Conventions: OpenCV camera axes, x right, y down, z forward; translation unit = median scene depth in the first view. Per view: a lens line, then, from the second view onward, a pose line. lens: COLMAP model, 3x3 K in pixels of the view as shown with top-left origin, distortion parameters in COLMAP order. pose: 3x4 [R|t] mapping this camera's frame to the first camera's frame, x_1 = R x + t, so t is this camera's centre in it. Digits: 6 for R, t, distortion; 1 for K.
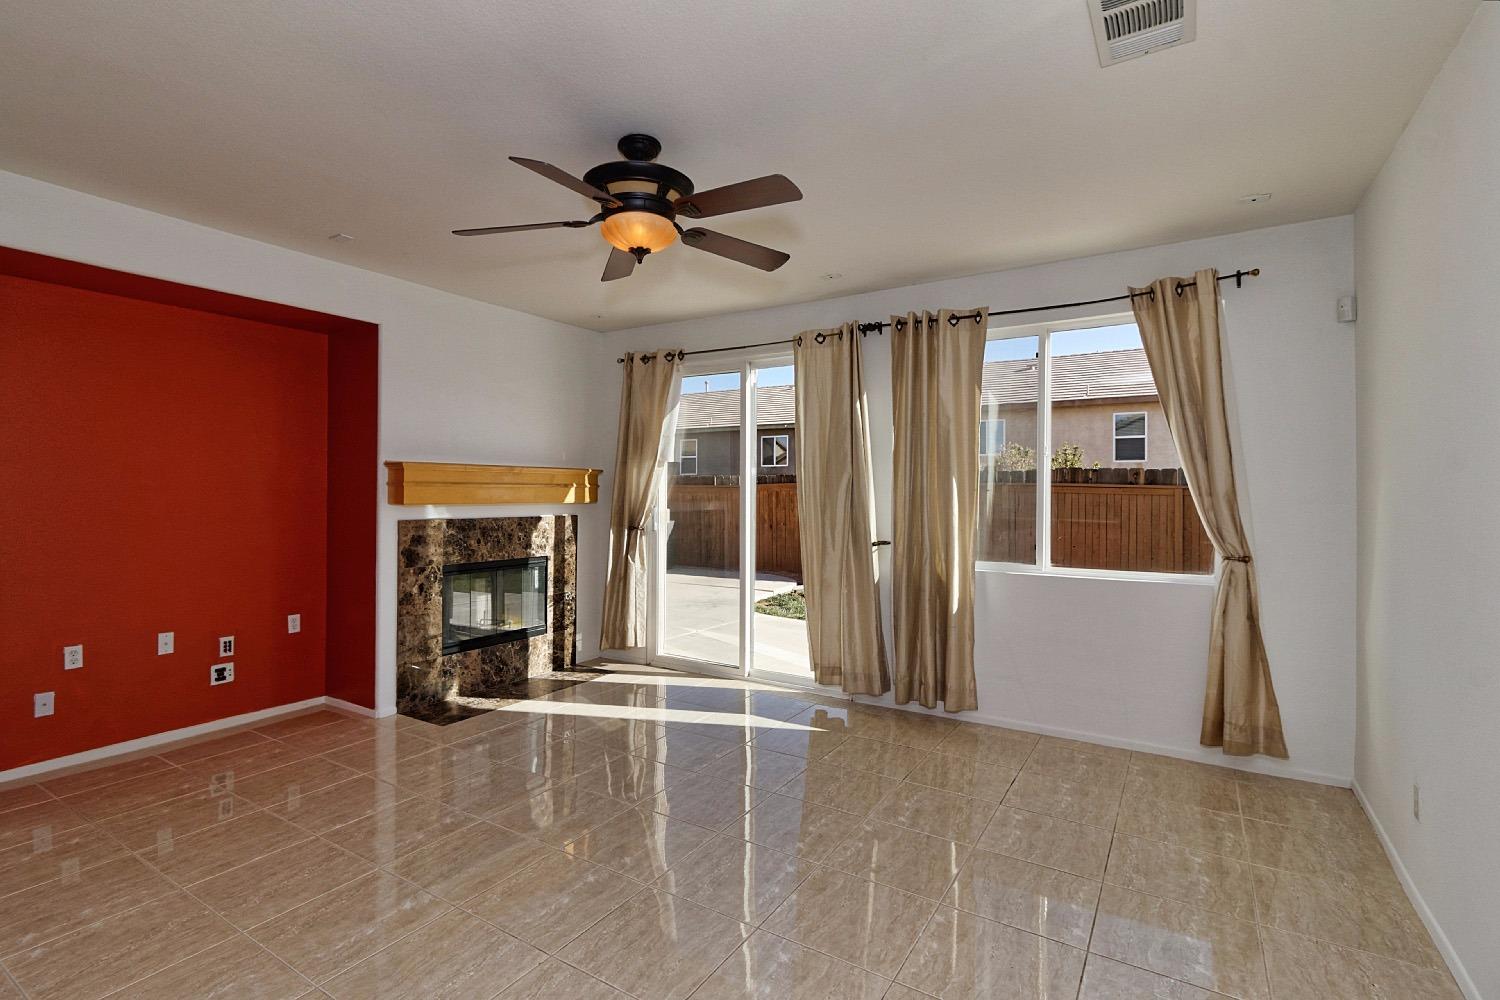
lens RADIAL K [[700.3, 0, 750.0], [0, 700.3, 500.0], [0, 0, 1]] dist [0.016219, -0.000444]
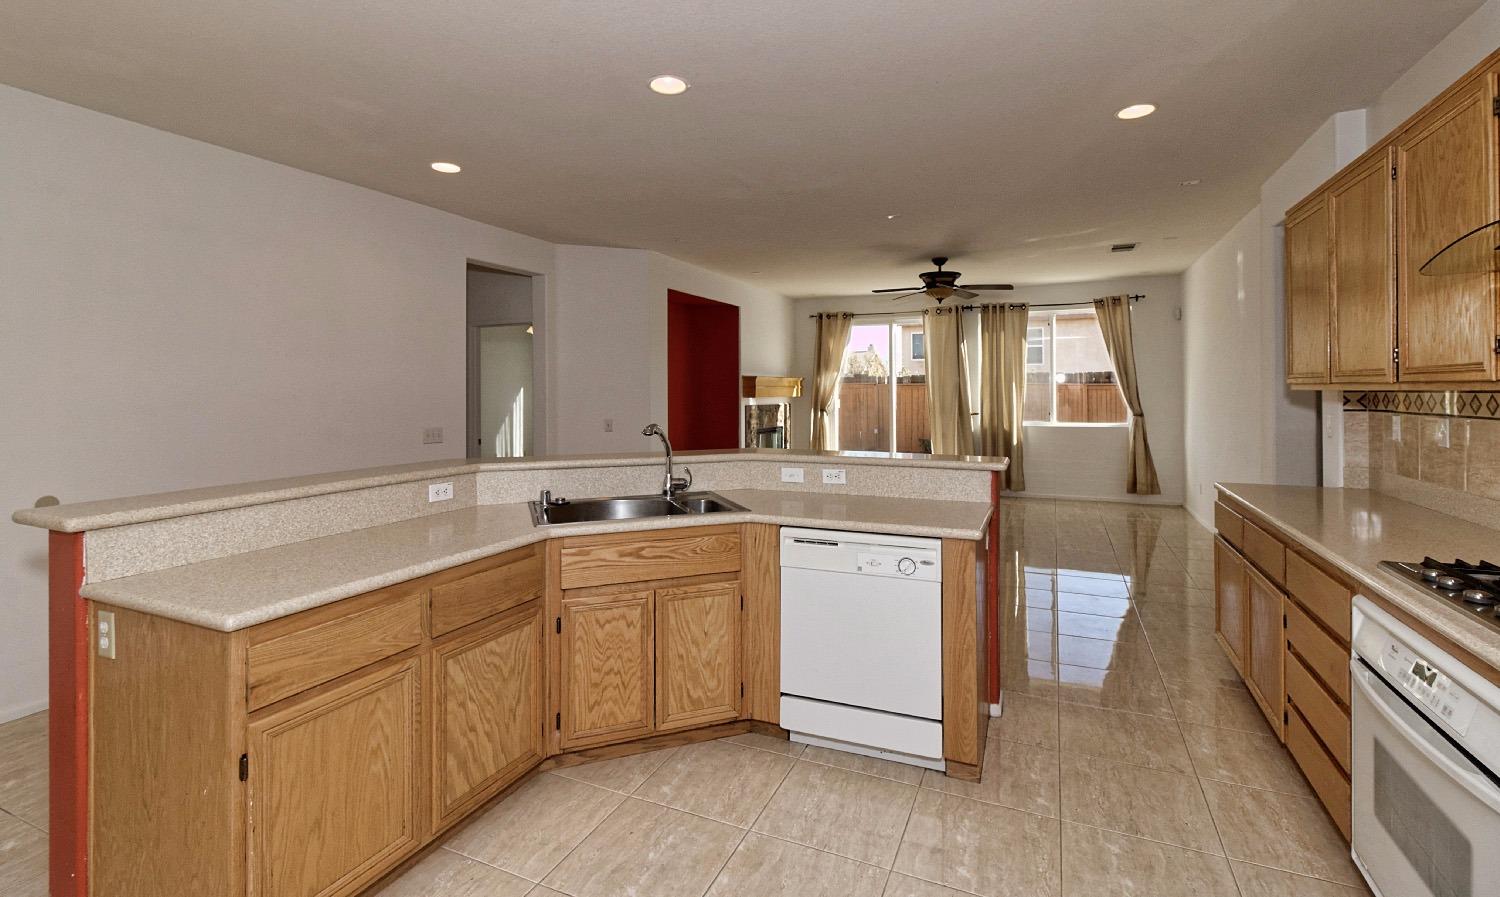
lens RADIAL K [[675.8, 0, 754.2], [0, 675.8, 392.1], [0, 0, 1]] dist [0.000753, 0.000391]
pose [[0.990980, -0.010557, 0.133594, -0.711370], [0.011868, 0.999889, -0.009014, 0.008658], [-0.133484, 0.010518, 0.990995, -0.861763]]
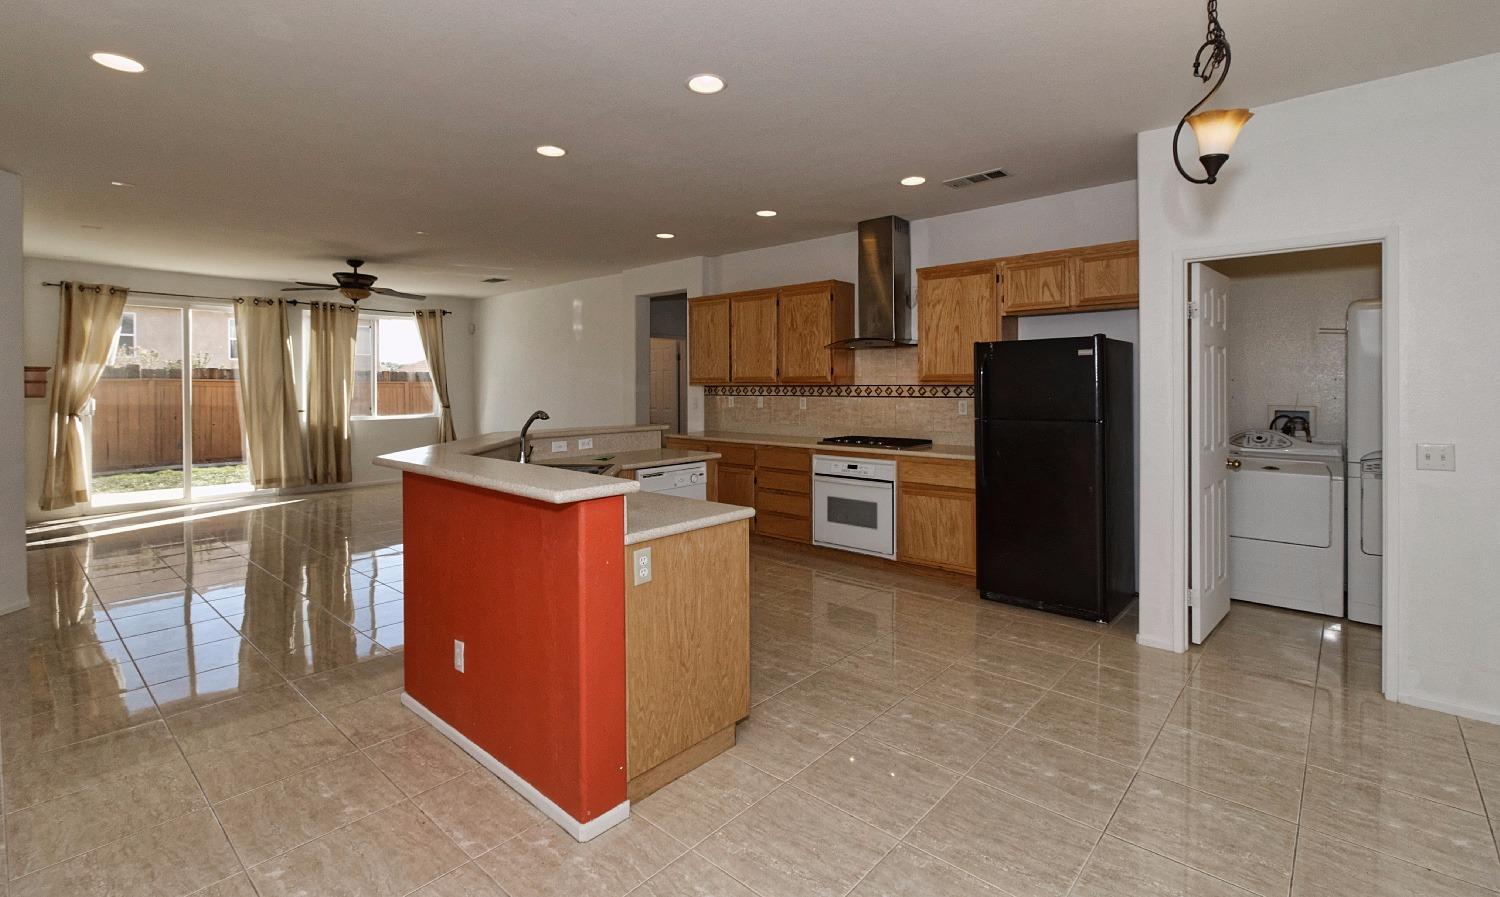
lens RADIAL K [[675.8, 0, 754.2], [0, 675.8, 392.1], [0, 0, 1]] dist [0.000753, 0.000391]
pose [[0.171090, -0.017535, 0.985099, -1.502528], [0.017178, 0.999743, 0.014812, 0.001198], [-0.985106, 0.014388, 0.171347, -0.608113]]
